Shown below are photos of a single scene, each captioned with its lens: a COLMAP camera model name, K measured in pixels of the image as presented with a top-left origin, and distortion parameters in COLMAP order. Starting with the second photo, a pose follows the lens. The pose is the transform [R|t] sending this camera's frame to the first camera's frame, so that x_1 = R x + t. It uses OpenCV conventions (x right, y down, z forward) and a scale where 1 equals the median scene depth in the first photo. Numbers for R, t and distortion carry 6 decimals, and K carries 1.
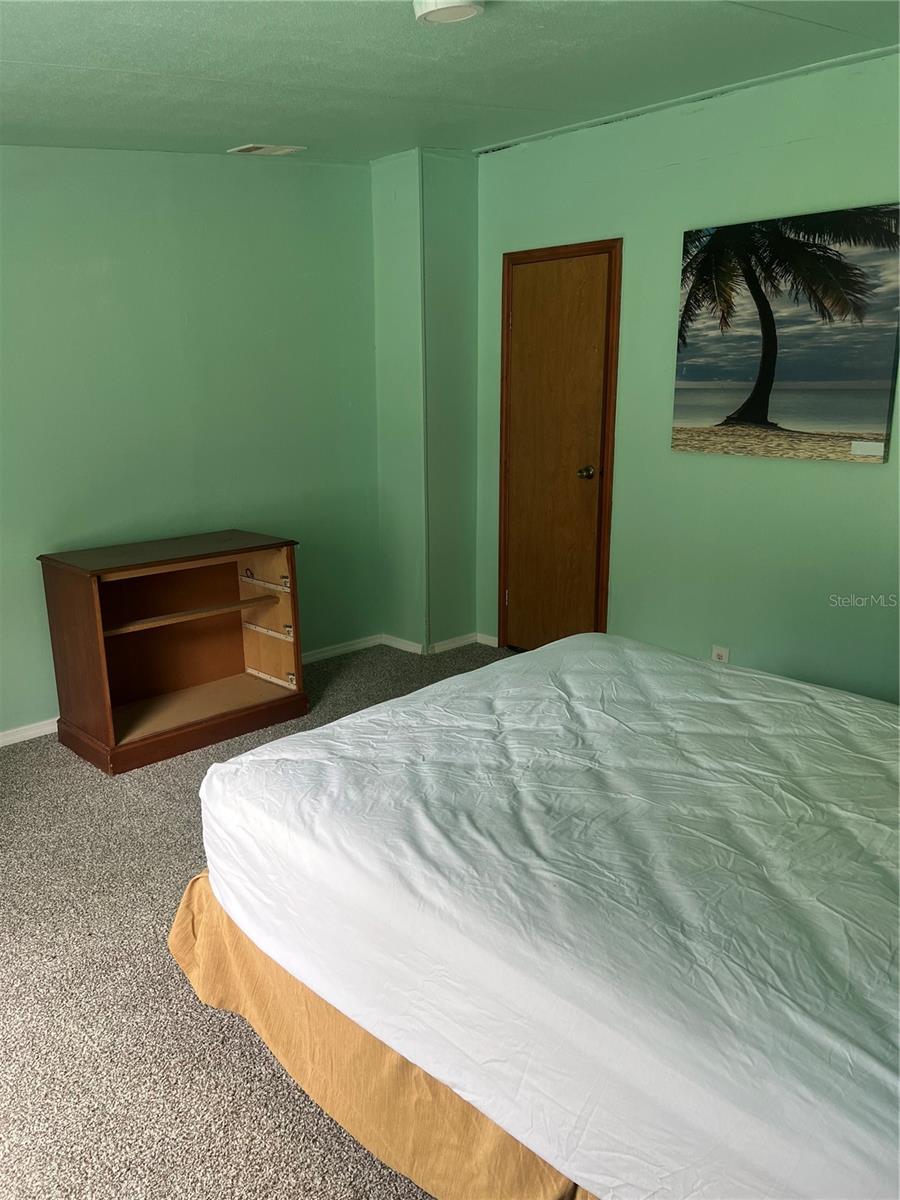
lens RADIAL K [[900.5, 0, 449.0], [0, 900.5, 600.8], [0, 0, 1]] dist [0.047542, -0.063930]
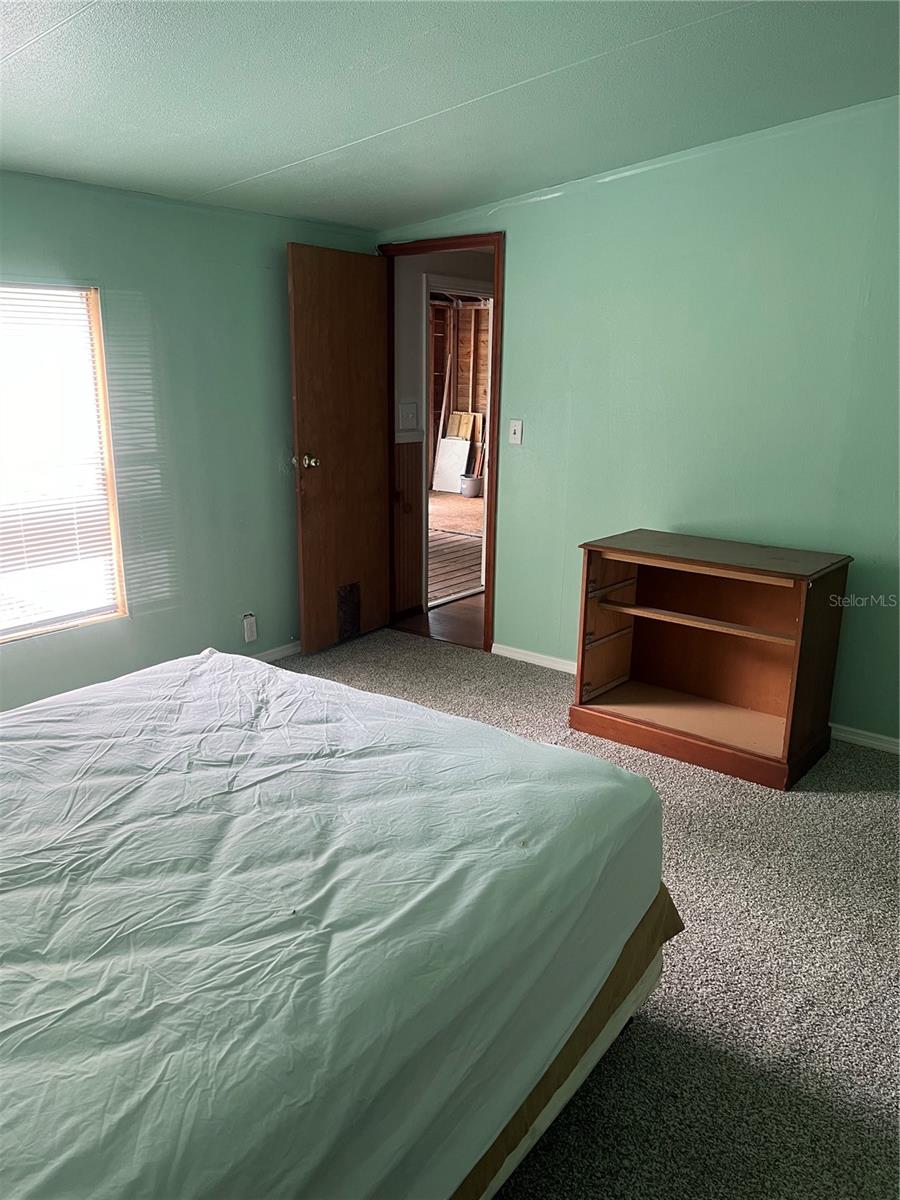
lens RADIAL K [[900.5, 0, 449.4], [0, 900.5, 601.7], [0, 0, 1]] dist [0.047542, -0.063930]
pose [[0.136562, 0.268925, -0.953431, 0.849150], [-0.252294, 0.940153, 0.229043, -0.229995], [0.957966, 0.209266, 0.196237, 0.835824]]
